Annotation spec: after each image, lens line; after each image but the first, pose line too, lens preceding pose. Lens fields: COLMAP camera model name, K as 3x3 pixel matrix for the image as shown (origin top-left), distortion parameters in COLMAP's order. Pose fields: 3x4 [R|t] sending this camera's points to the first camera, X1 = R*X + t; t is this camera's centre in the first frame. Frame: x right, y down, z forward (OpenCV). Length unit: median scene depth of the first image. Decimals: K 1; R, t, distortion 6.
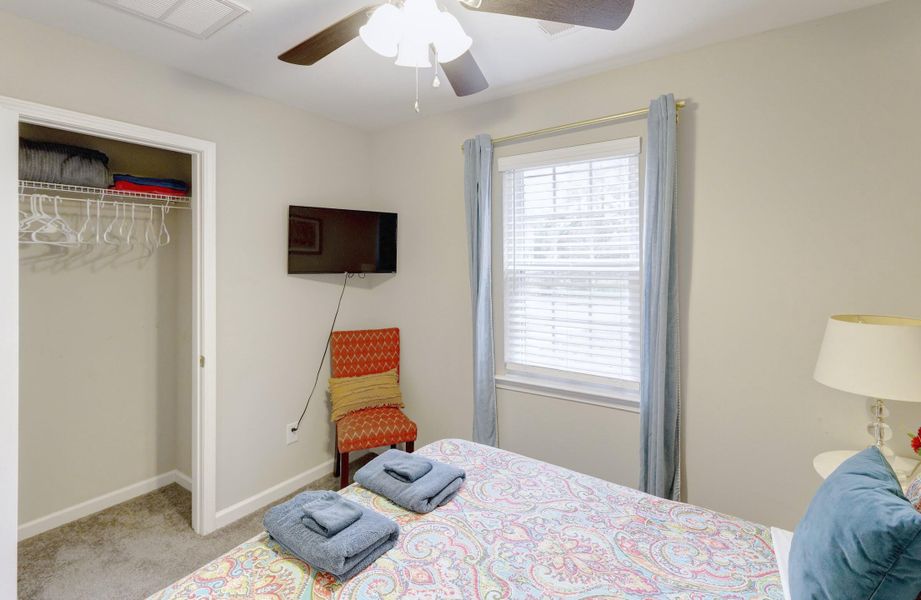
lens RADIAL K [[437.1, 0, 459.9], [0, 437.1, 261.9], [0, 0, 1]] dist [0.002142, 0.000372]
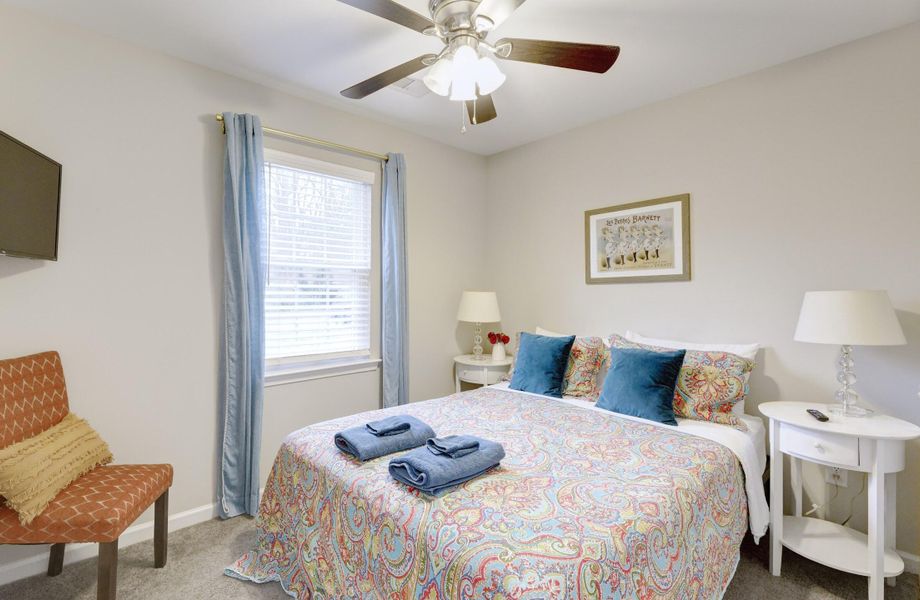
lens RADIAL K [[416.7, 0, 462.8], [0, 416.7, 292.1], [0, 0, 1]] dist [0.000285, -0.000055]
pose [[0.204126, 0.001019, 0.978944, -0.793081], [0.002982, 0.999994, -0.001663, 0.094210], [-0.978940, 0.003258, 0.204121, 0.423939]]
